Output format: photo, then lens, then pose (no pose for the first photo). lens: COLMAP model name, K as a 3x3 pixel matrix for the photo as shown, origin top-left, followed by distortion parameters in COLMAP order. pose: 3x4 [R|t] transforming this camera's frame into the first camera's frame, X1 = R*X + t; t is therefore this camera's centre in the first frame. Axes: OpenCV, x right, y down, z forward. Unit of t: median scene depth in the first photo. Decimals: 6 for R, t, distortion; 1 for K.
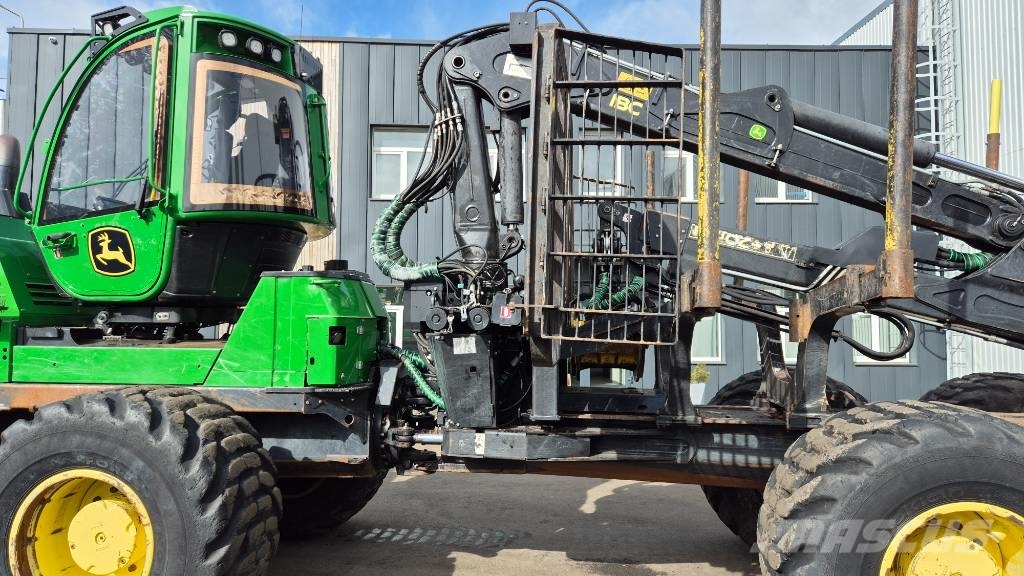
lens RADIAL K [[690.0, 0, 511.6], [0, 690.0, 281.5], [0, 0, 1]] dist [0.063799, -0.044075]
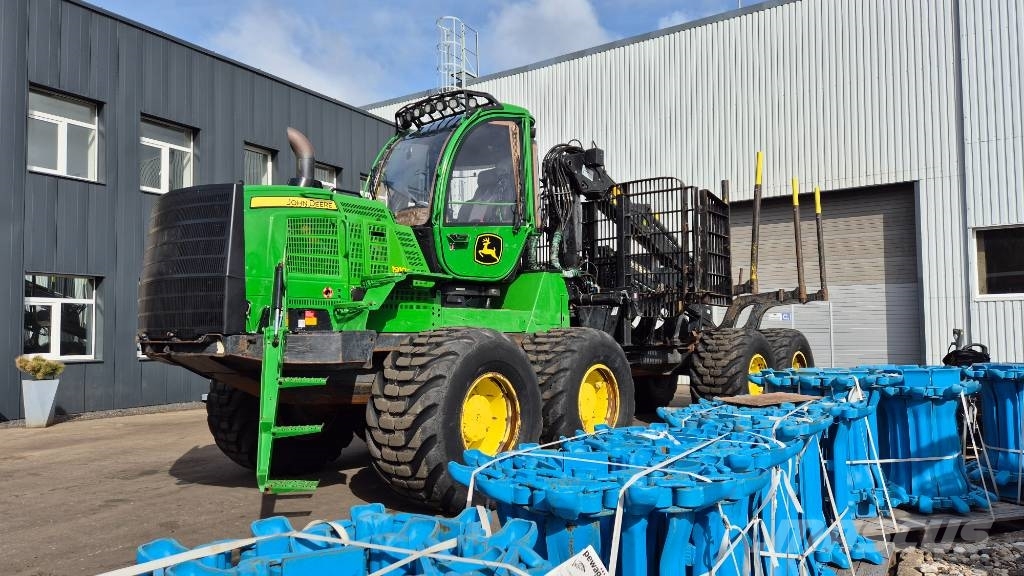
lens RADIAL K [[690.0, 0, 510.4], [0, 690.0, 295.1], [0, 0, 1]] dist [0.063799, -0.044075]
pose [[0.554008, 0.036565, 0.831708, -1.835893], [-0.037319, 0.999121, -0.019067, 0.088312], [-0.831674, -0.020475, 0.554886, 0.091143]]
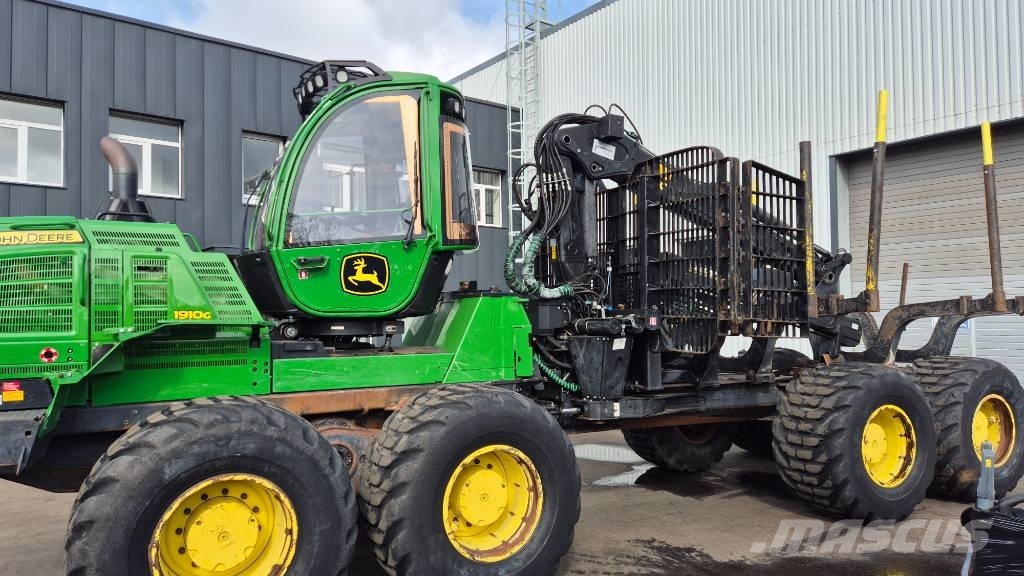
lens RADIAL K [[690.0, 0, 497.7], [0, 690.0, 290.2], [0, 0, 1]] dist [0.063799, -0.044075]
pose [[0.825072, 0.005328, 0.565003, -1.036922], [-0.016473, 0.999757, 0.014629, -0.036888], [-0.564788, -0.021377, 0.824959, -0.071702]]
